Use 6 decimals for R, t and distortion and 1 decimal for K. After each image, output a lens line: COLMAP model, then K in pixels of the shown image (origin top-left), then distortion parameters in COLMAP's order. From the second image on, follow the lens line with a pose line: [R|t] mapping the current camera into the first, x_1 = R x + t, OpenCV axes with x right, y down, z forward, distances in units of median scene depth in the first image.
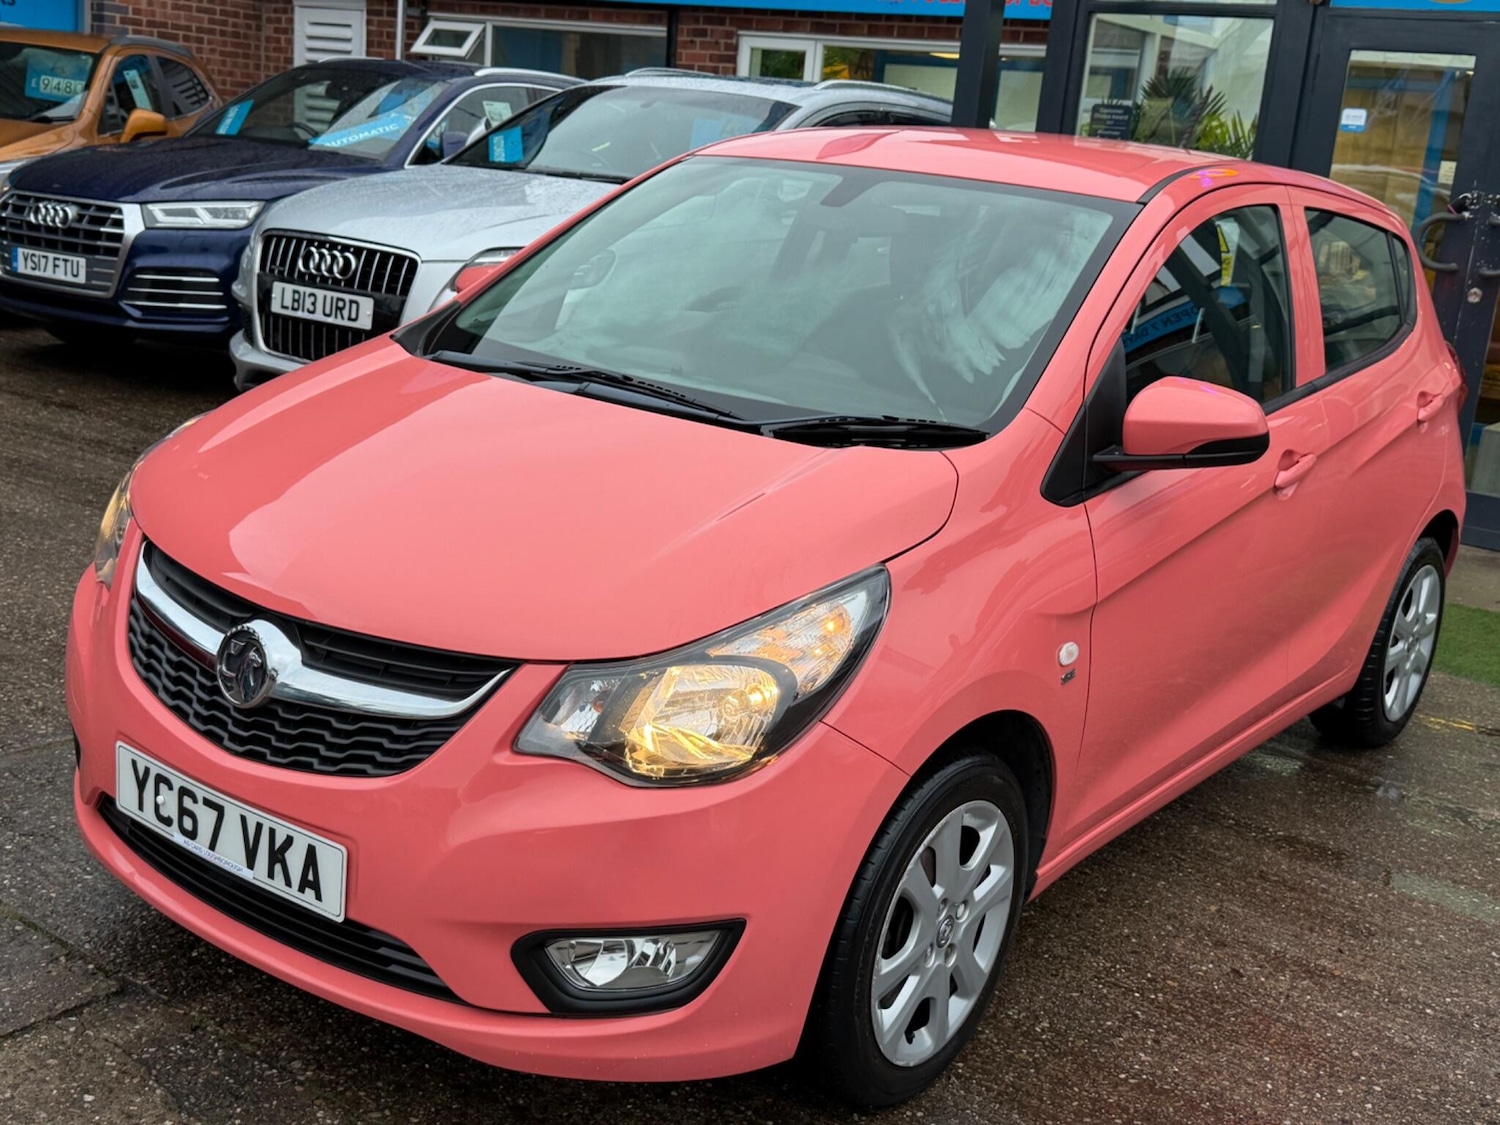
lens RADIAL K [[1660.5, 0, 778.9], [0, 1660.5, 561.9], [0, 0, 1]] dist [0.145811, -0.286427]
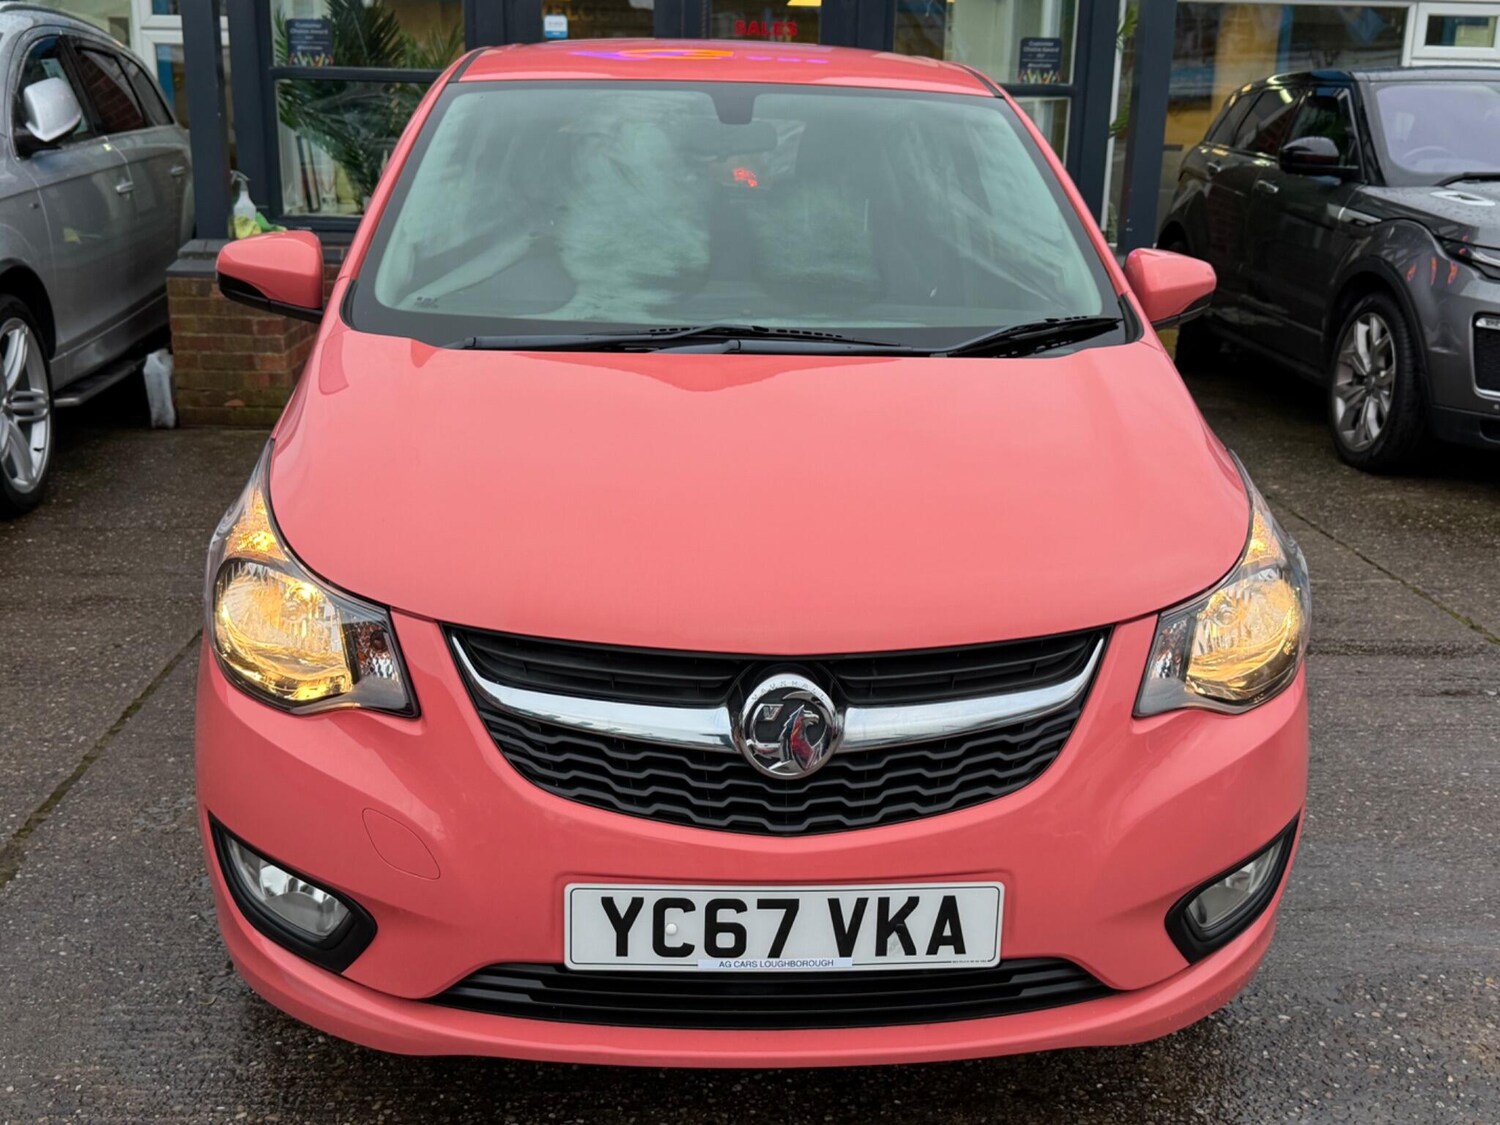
lens RADIAL K [[1548.3, 0, 748.2], [0, 1548.3, 563.3], [0, 0, 1]] dist [0.145124, -0.302261]
pose [[0.766961, -0.247449, 0.592063, -0.672805], [0.206220, 0.968761, 0.137750, -0.111341], [-0.607654, 0.016447, 0.794032, 0.354861]]
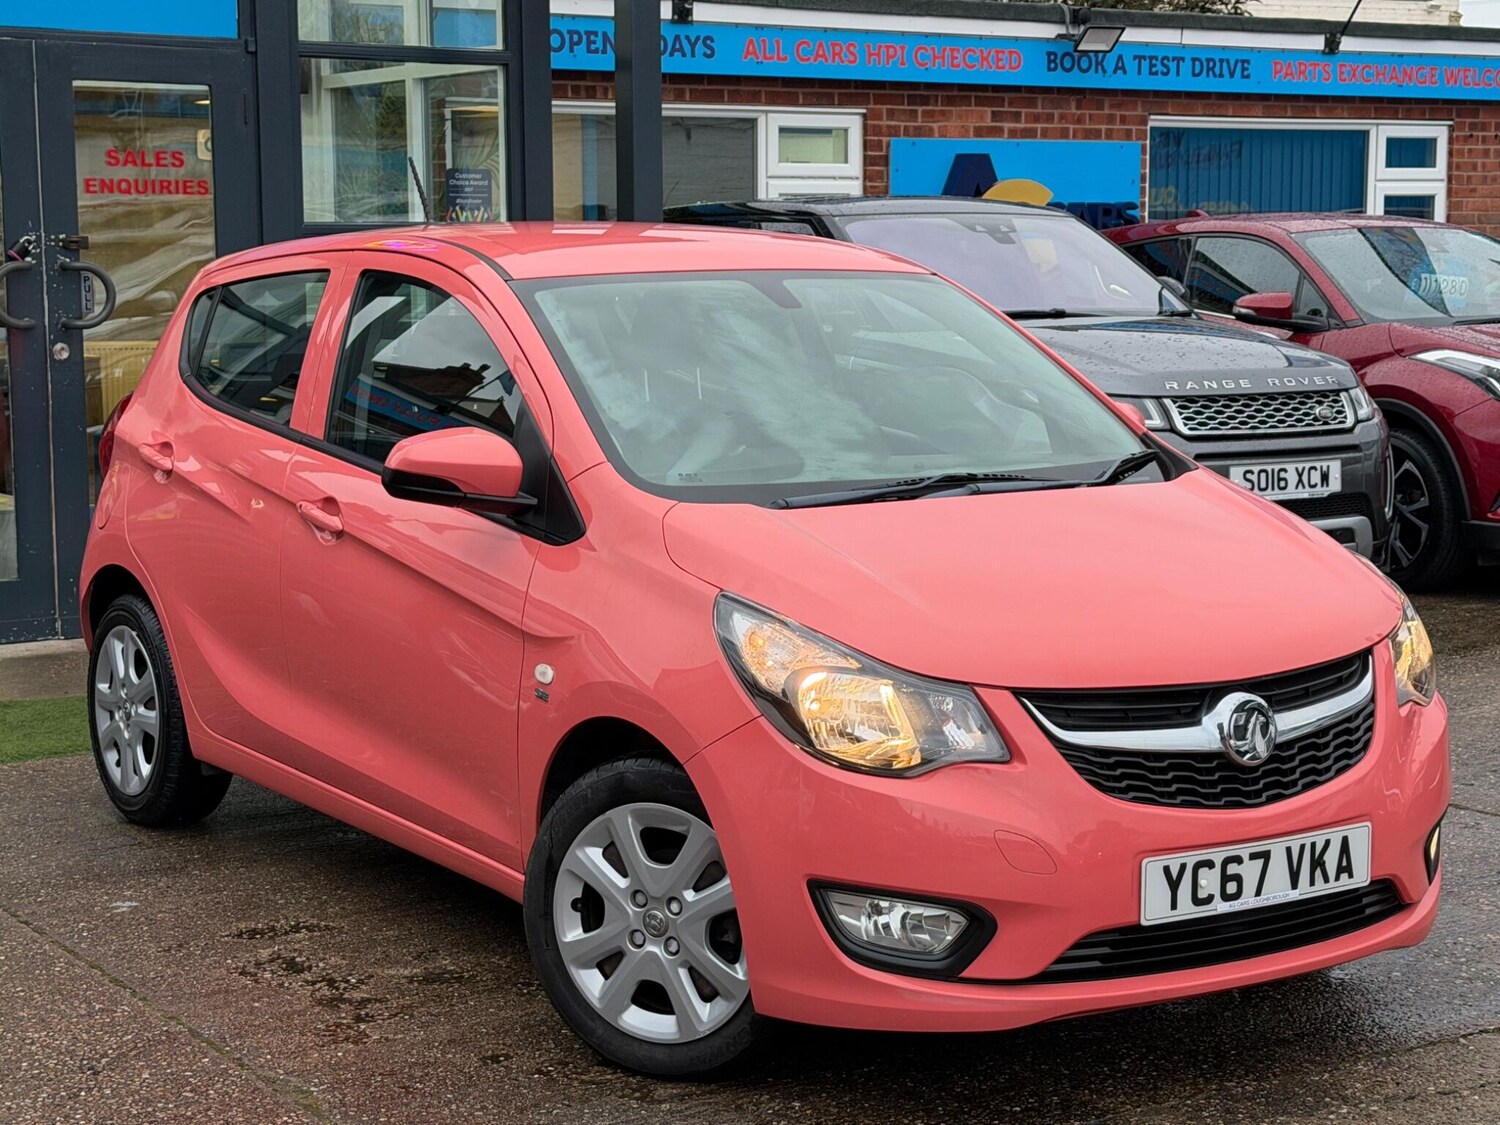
lens RADIAL K [[2608.2, 0, 751.3], [0, 2608.2, 564.9], [0, 0, 1]] dist [0.064907, 0.212568]
pose [[0.347550, -0.210492, 0.913730, -1.840380], [0.265115, 0.956775, 0.119568, -0.317758], [-0.899401, 0.200688, 0.388332, 0.508123]]
